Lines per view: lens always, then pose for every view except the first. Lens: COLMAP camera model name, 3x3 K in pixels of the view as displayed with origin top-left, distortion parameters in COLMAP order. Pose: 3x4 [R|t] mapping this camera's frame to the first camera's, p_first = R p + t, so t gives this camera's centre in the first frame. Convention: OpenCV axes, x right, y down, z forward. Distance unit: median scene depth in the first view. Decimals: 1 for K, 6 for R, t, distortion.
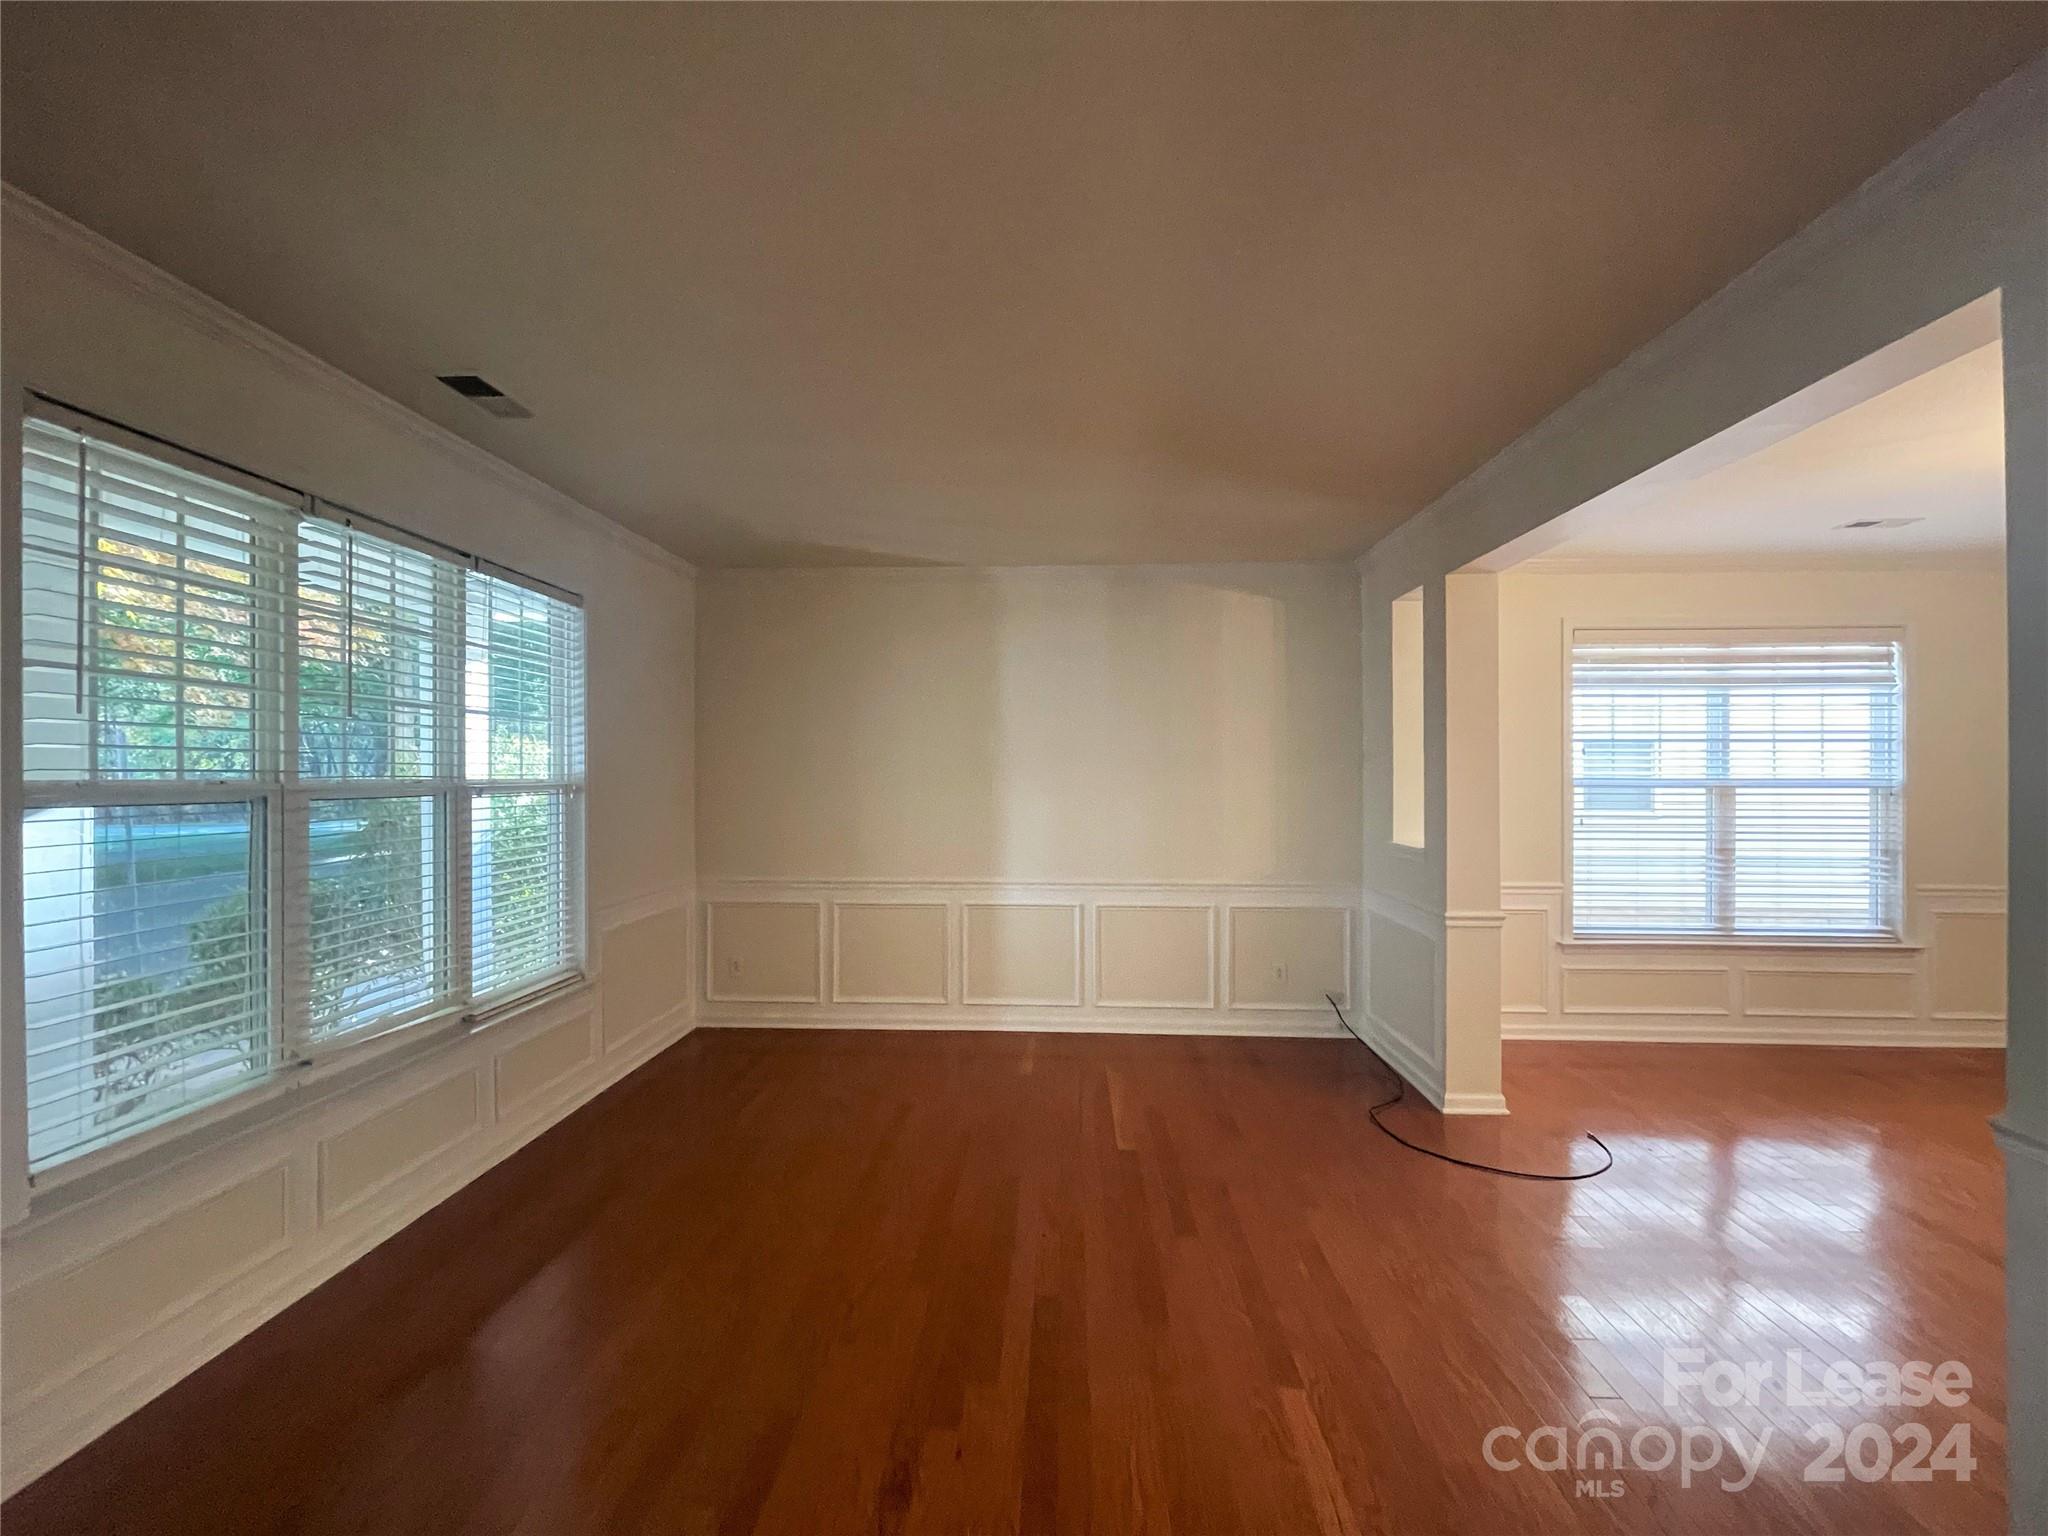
lens RADIAL K [[821.5, 0, 1018.5], [0, 821.5, 774.9], [0, 0, 1]] dist [-0.002712, -0.000044]
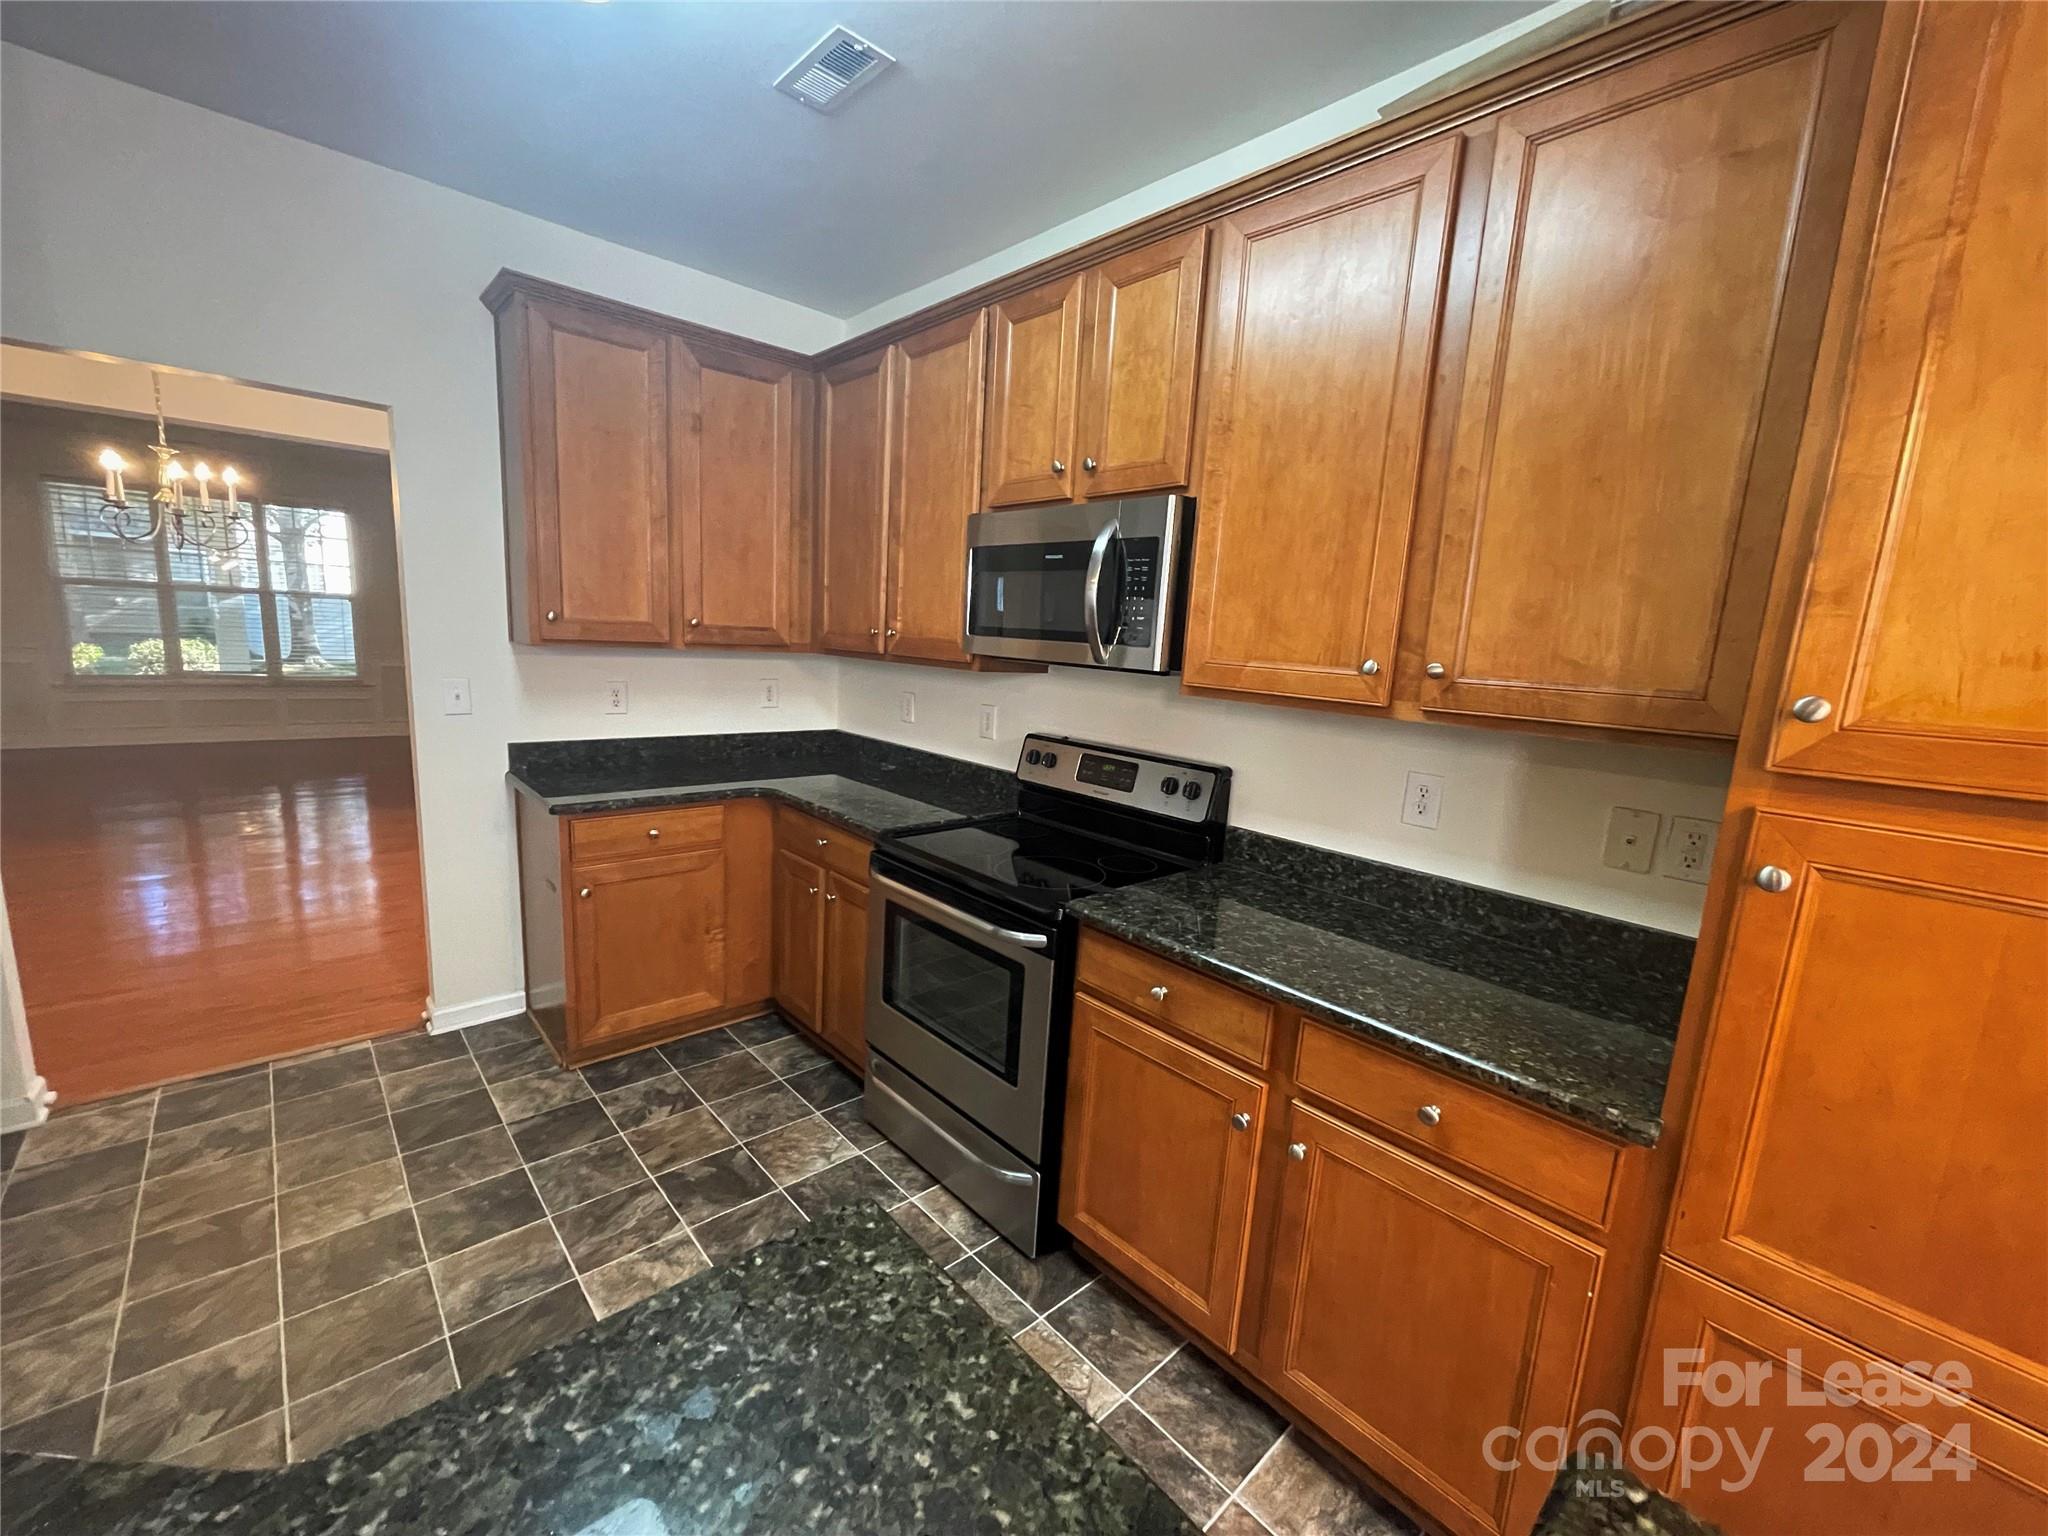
lens RADIAL K [[821.5, 0, 1018.5], [0, 821.5, 774.9], [0, 0, 1]] dist [-0.002712, -0.000044]
pose [[0.710805, 0.158364, -0.685330, 1.928492], [-0.057121, 0.984103, 0.168159, 0.008986], [0.701066, -0.080382, 0.708551, 0.529904]]
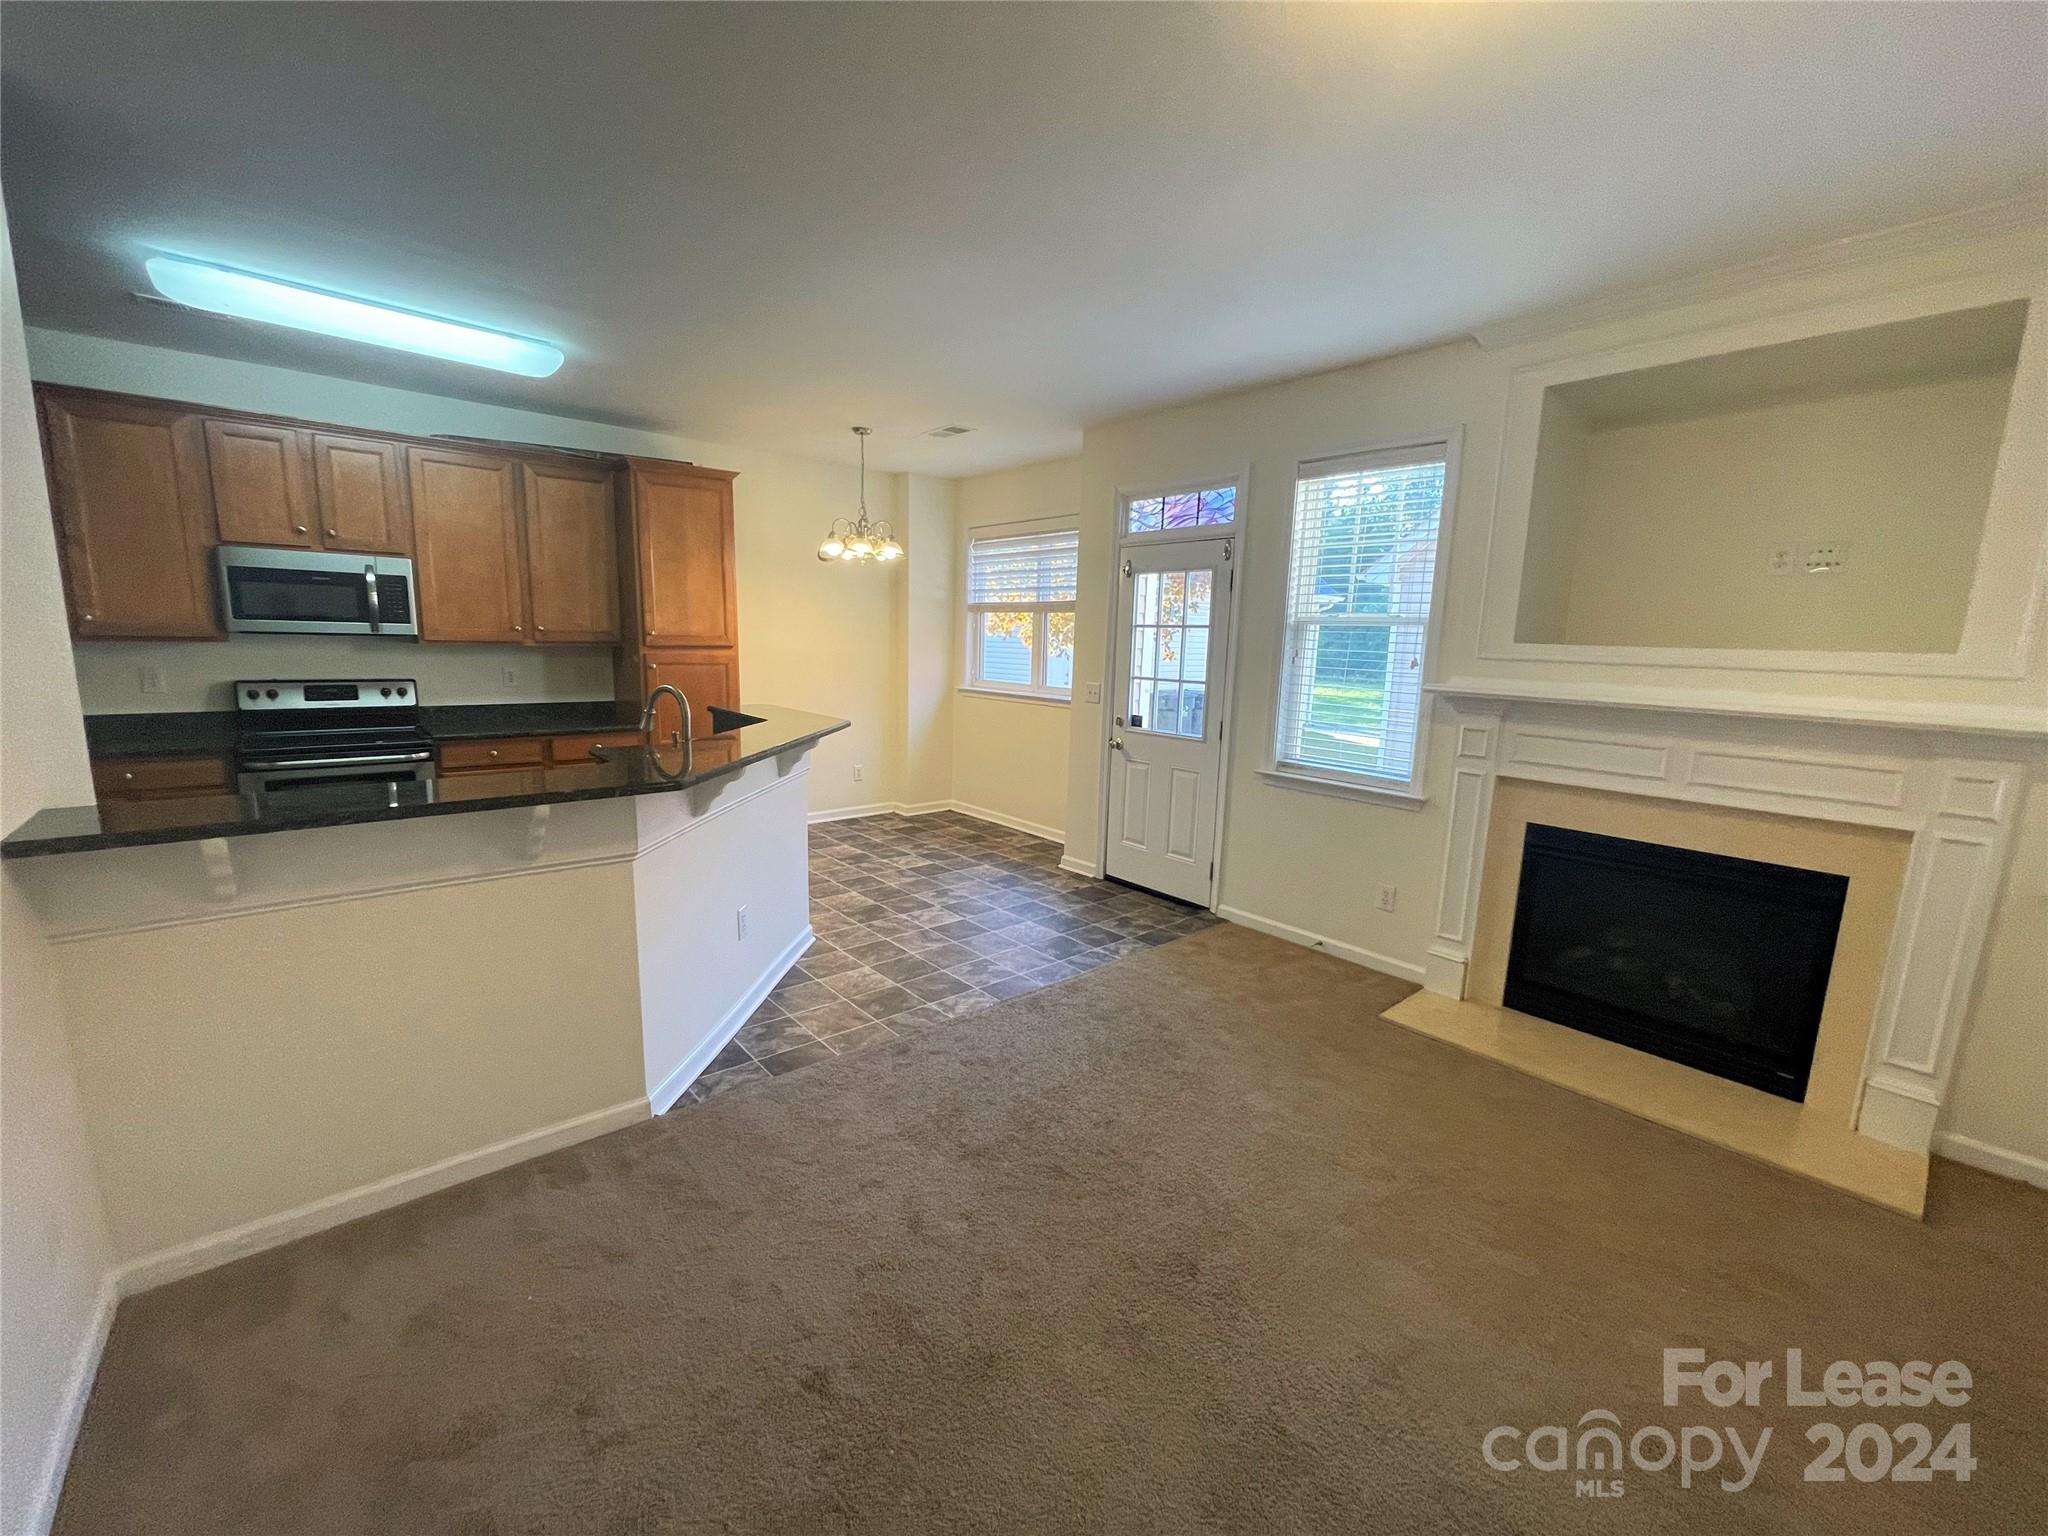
lens RADIAL K [[821.5, 0, 1018.5], [0, 821.5, 774.9], [0, 0, 1]] dist [-0.002712, -0.000044]
pose [[0.724790, -0.097485, 0.682039, 1.528106], [-0.026488, 0.985265, 0.168973, 0.004138], [-0.688461, -0.140535, 0.711527, -0.299012]]
